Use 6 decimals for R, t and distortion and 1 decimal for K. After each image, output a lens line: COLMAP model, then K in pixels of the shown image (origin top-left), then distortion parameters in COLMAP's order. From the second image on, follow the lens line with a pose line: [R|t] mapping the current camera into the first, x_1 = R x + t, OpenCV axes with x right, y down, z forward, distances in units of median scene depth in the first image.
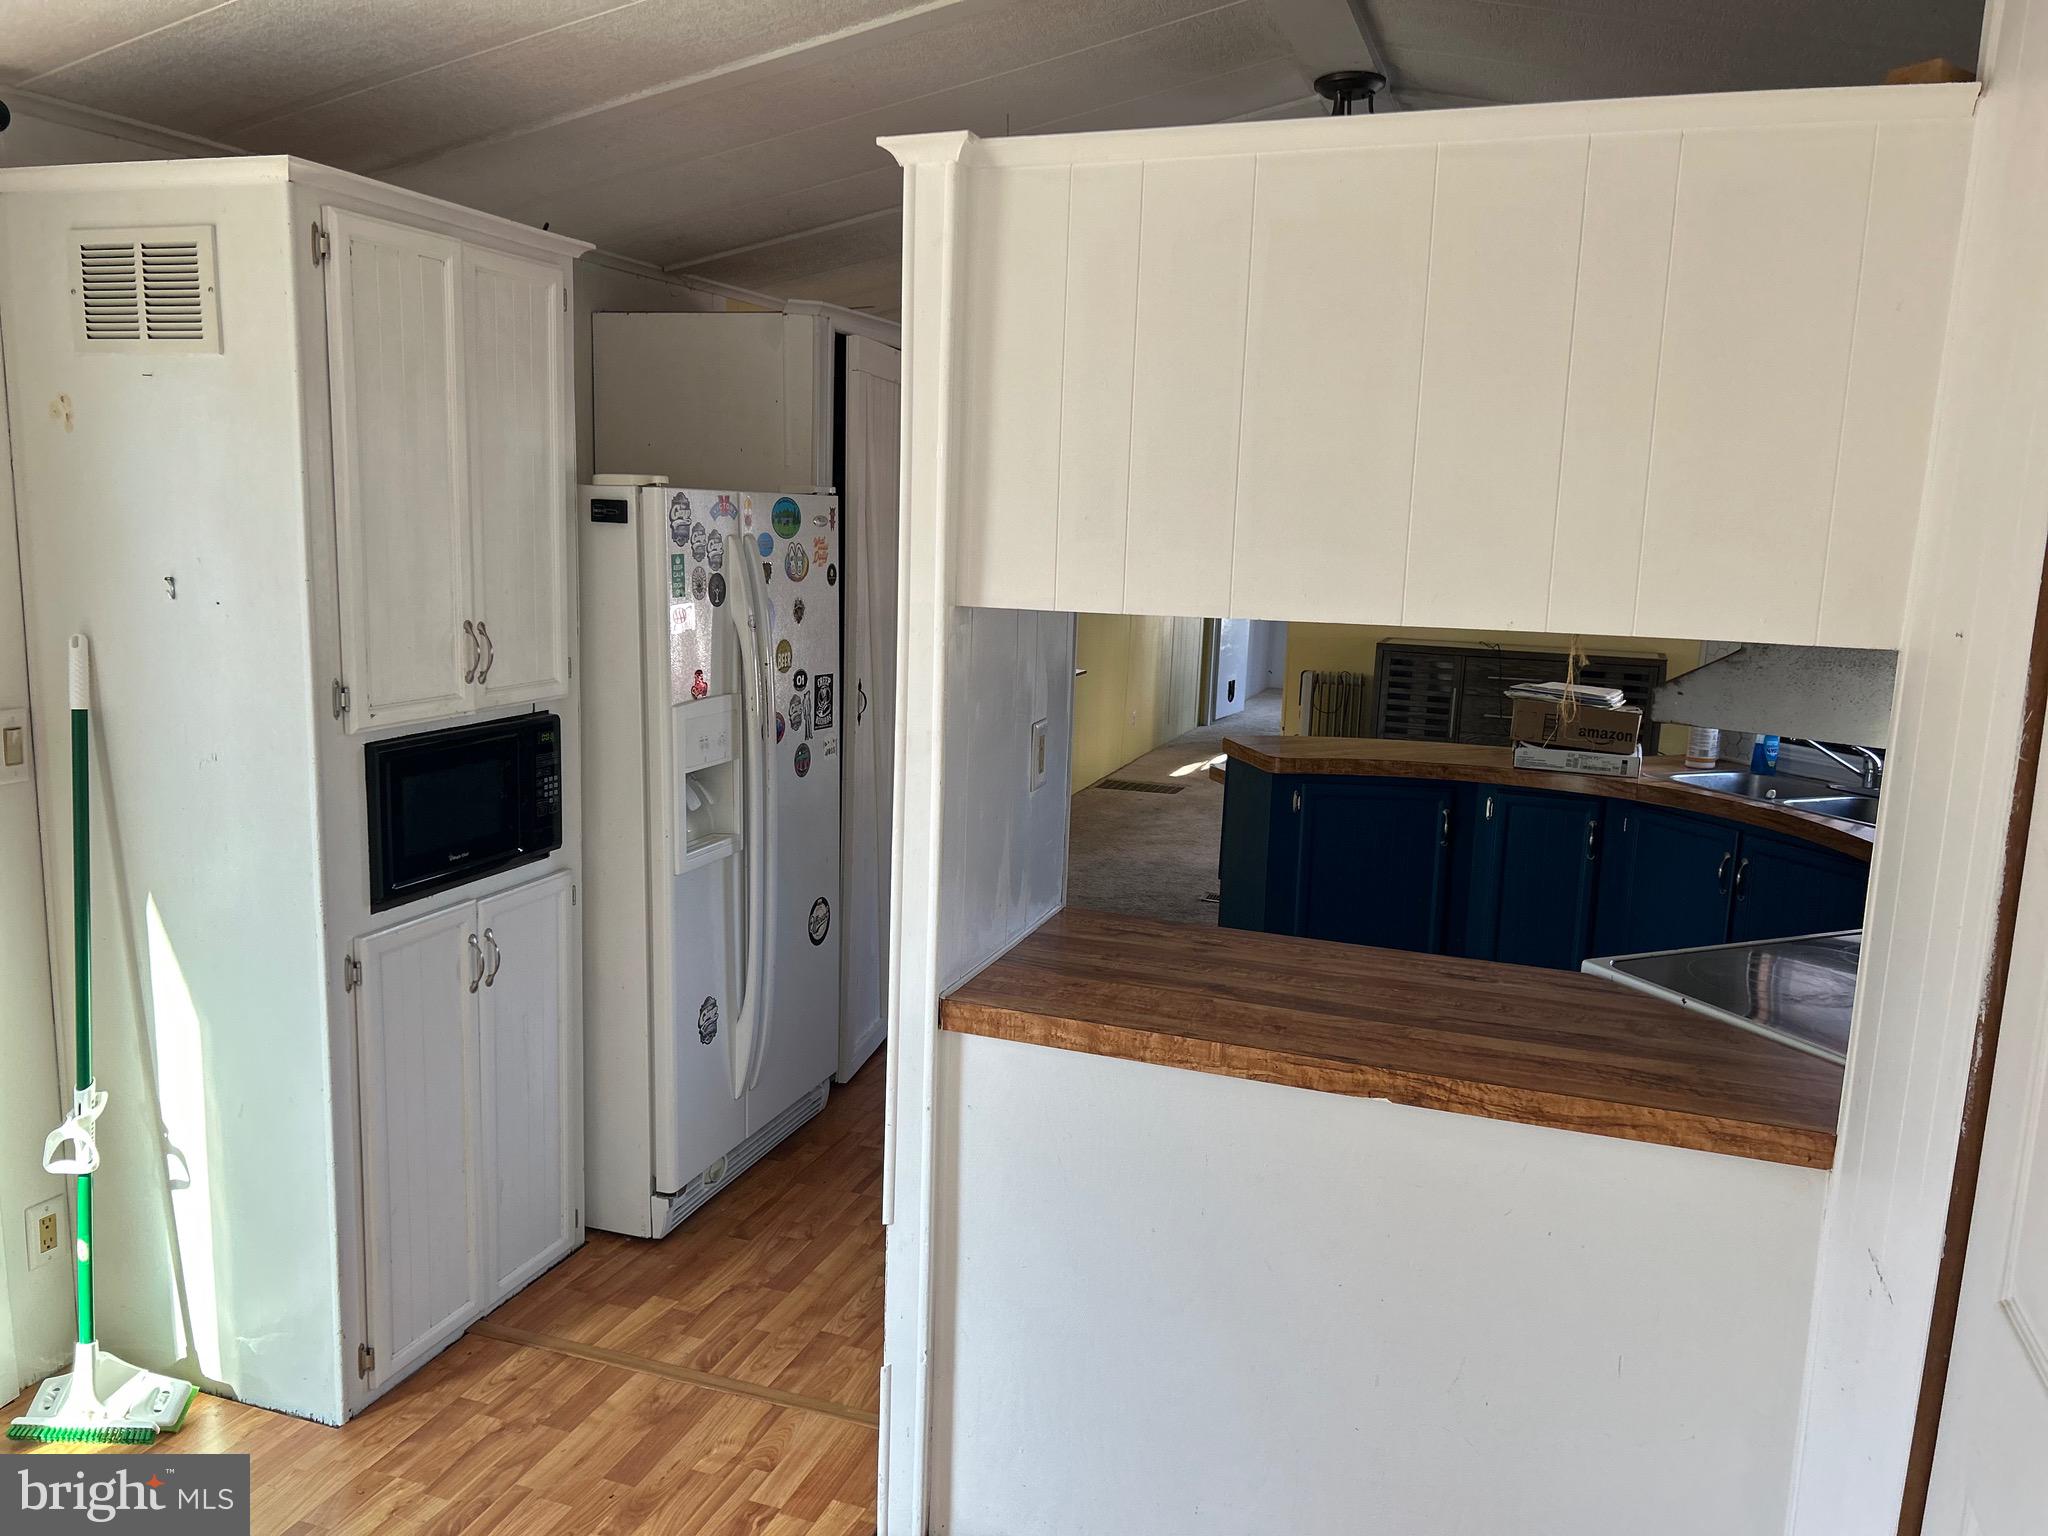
lens RADIAL K [[1529.8, 0, 1022.5], [0, 1529.8, 770.7], [0, 0, 1]] dist [0.061928, -0.068090]
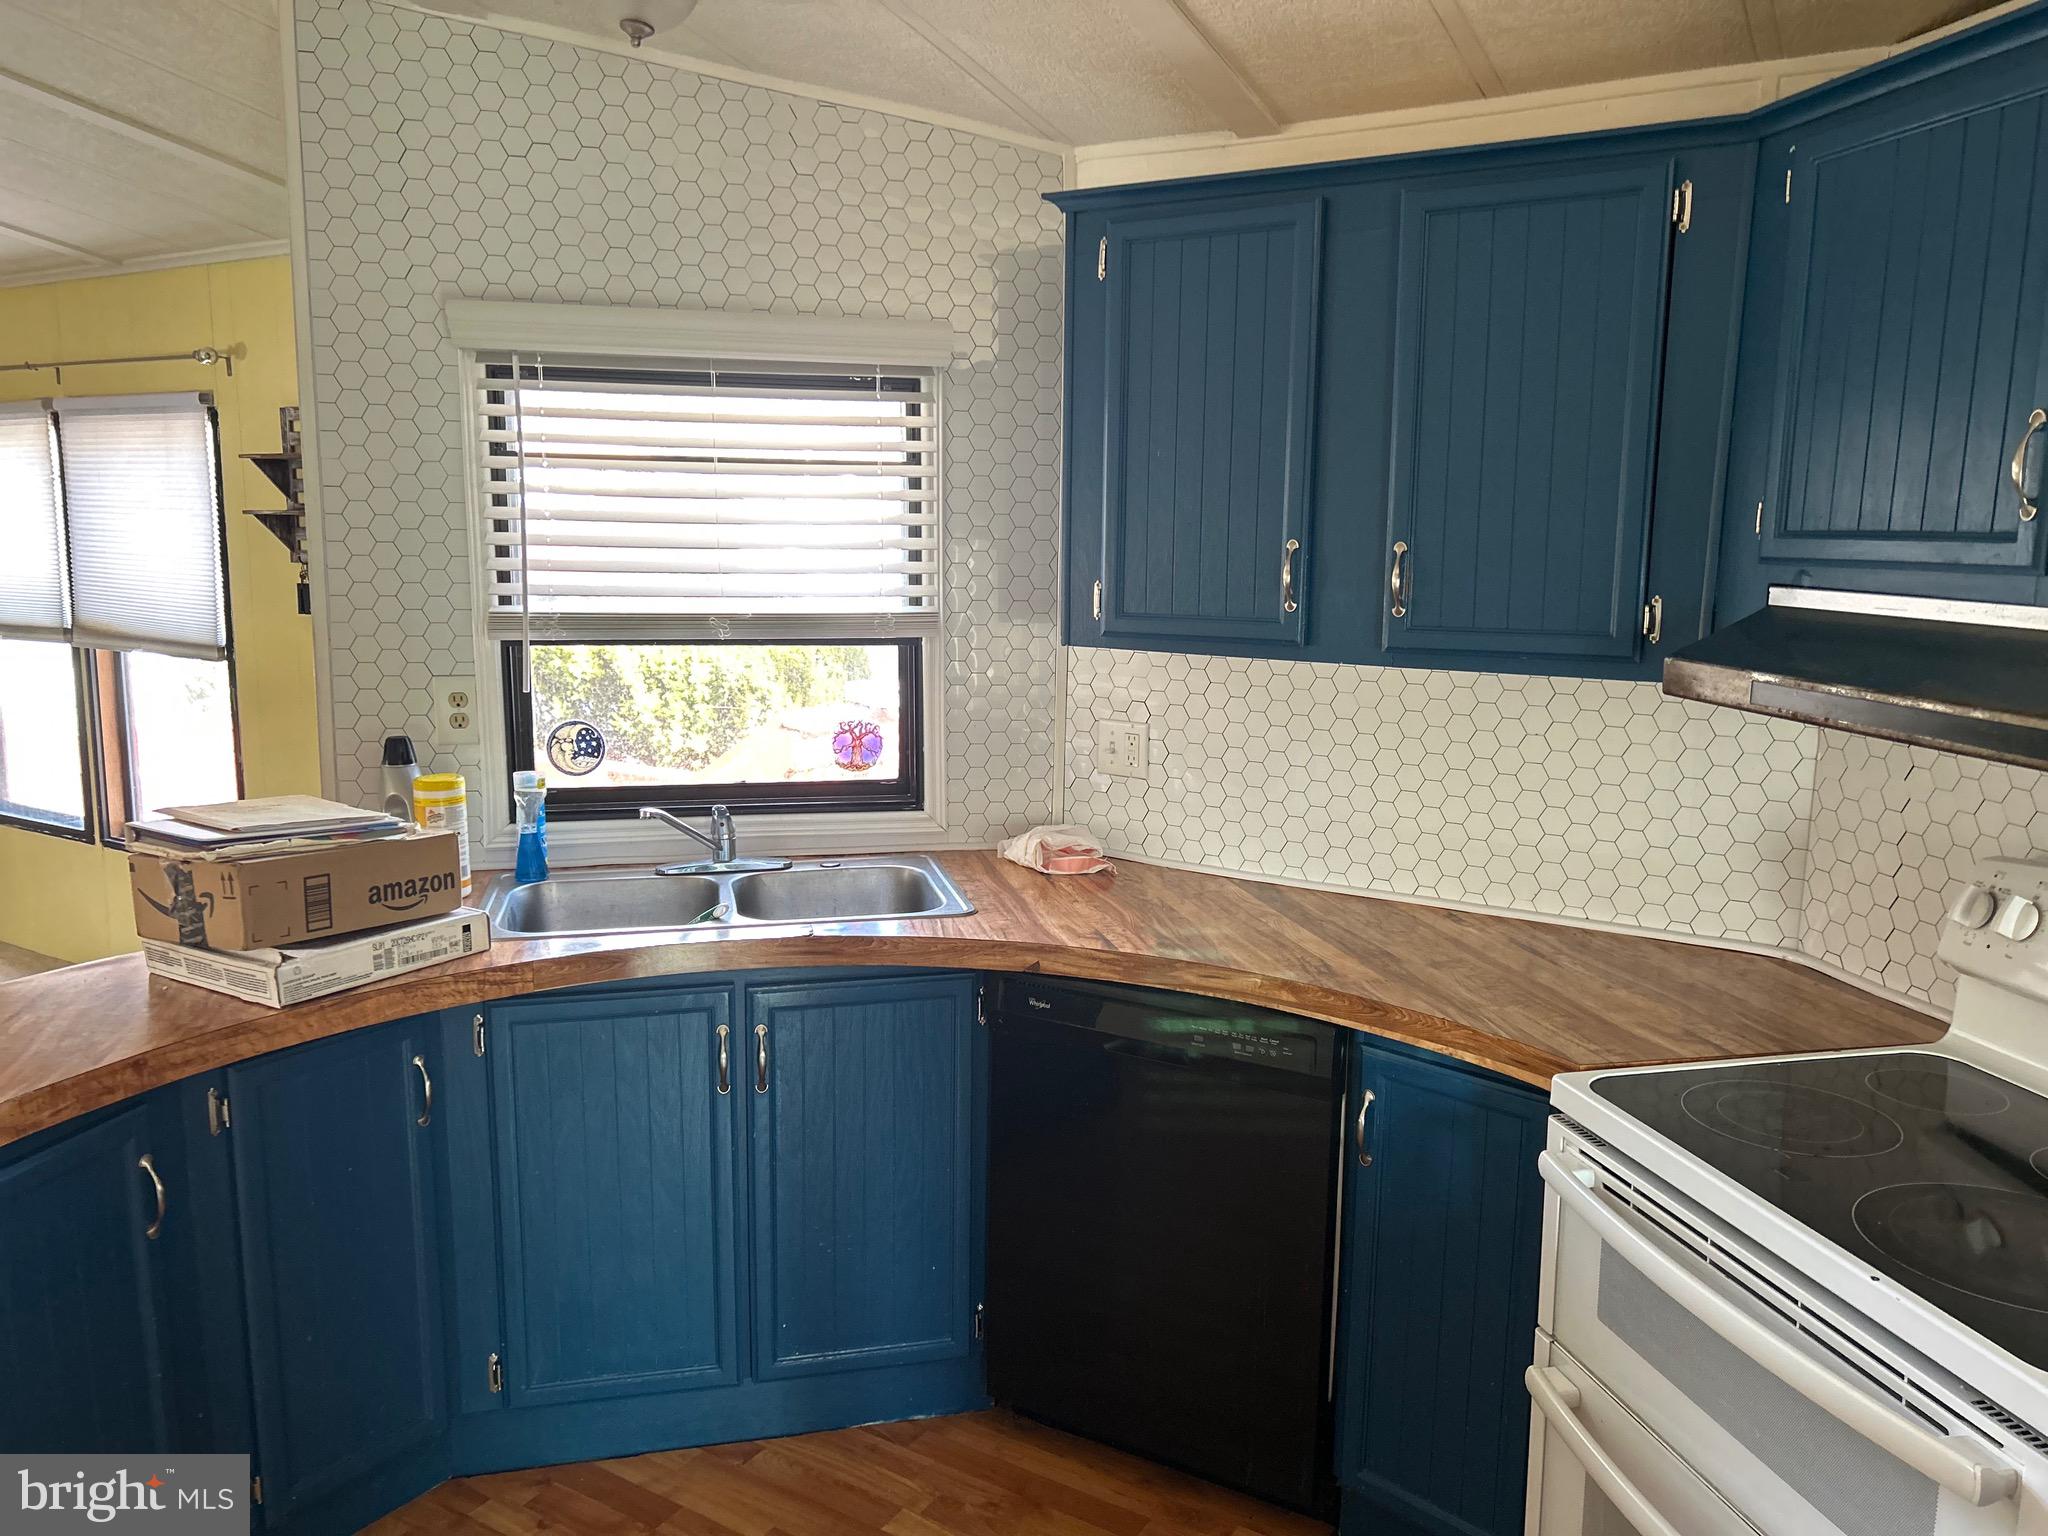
lens RADIAL K [[1529.8, 0, 1022.5], [0, 1529.8, 770.7], [0, 0, 1]] dist [0.061928, -0.068090]
pose [[0.199988, -0.191625, 0.960877, -0.060265], [0.163456, 0.973471, 0.160116, -0.097843], [-0.966068, 0.125040, 0.226005, 0.603975]]
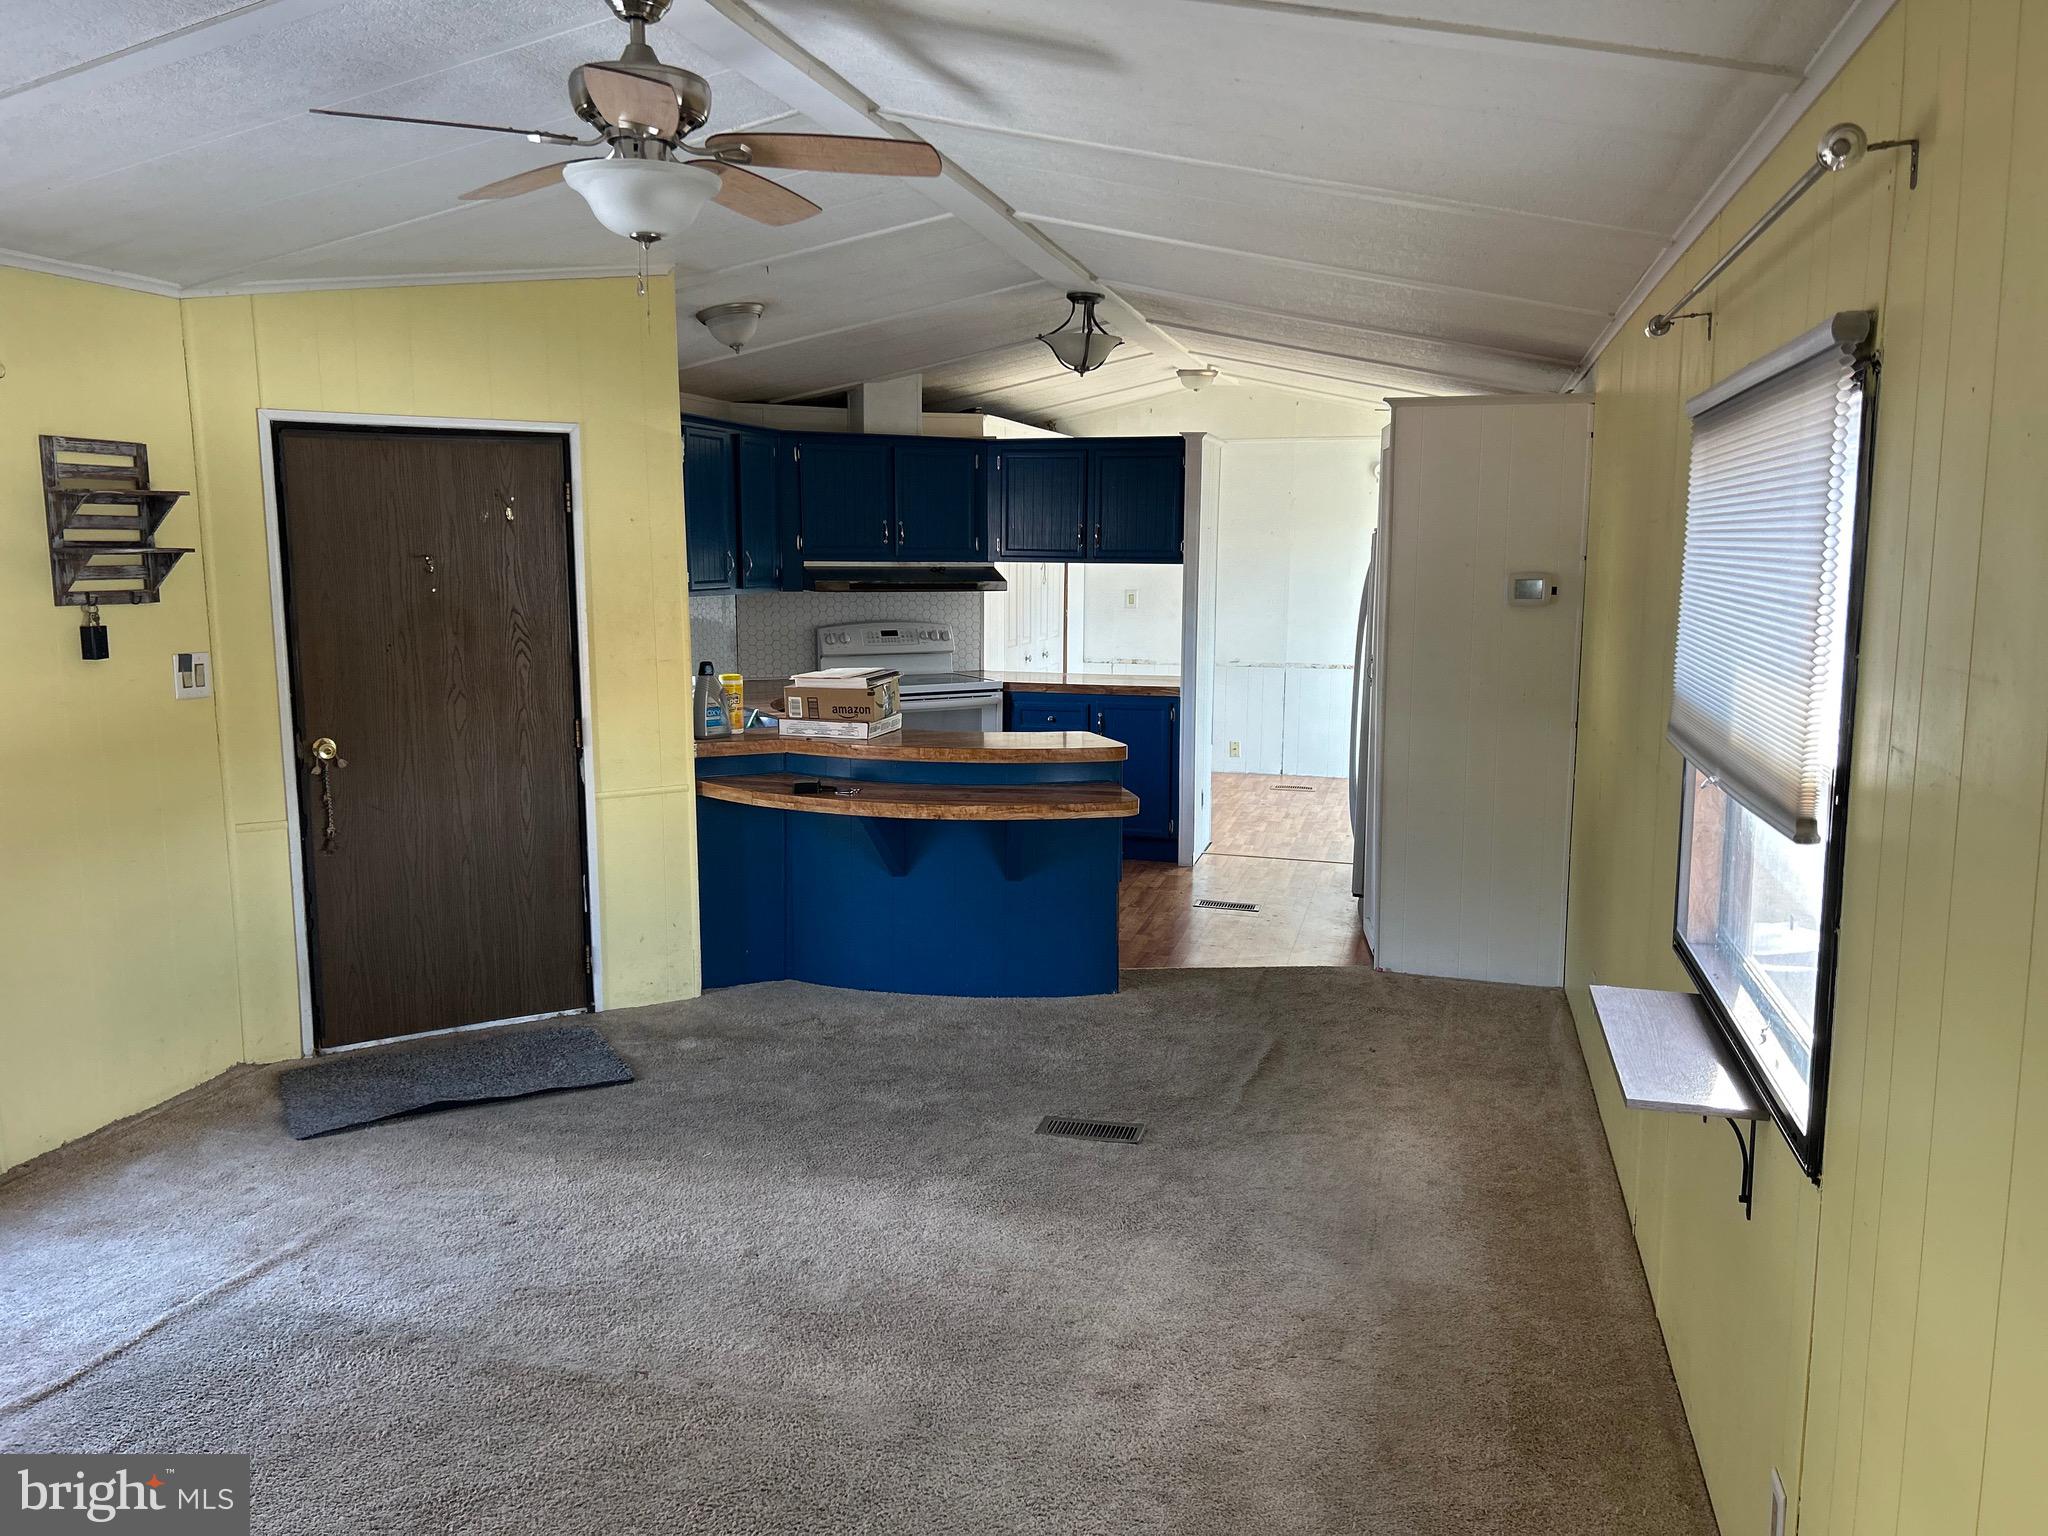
lens RADIAL K [[1529.8, 0, 1022.5], [0, 1529.8, 770.7], [0, 0, 1]] dist [0.061928, -0.068090]
pose [[-0.996254, -0.025097, -0.082751, 0.287312], [-0.049870, 0.948539, 0.312709, -0.329198], [0.070644, 0.315665, -0.946237, 1.978742]]
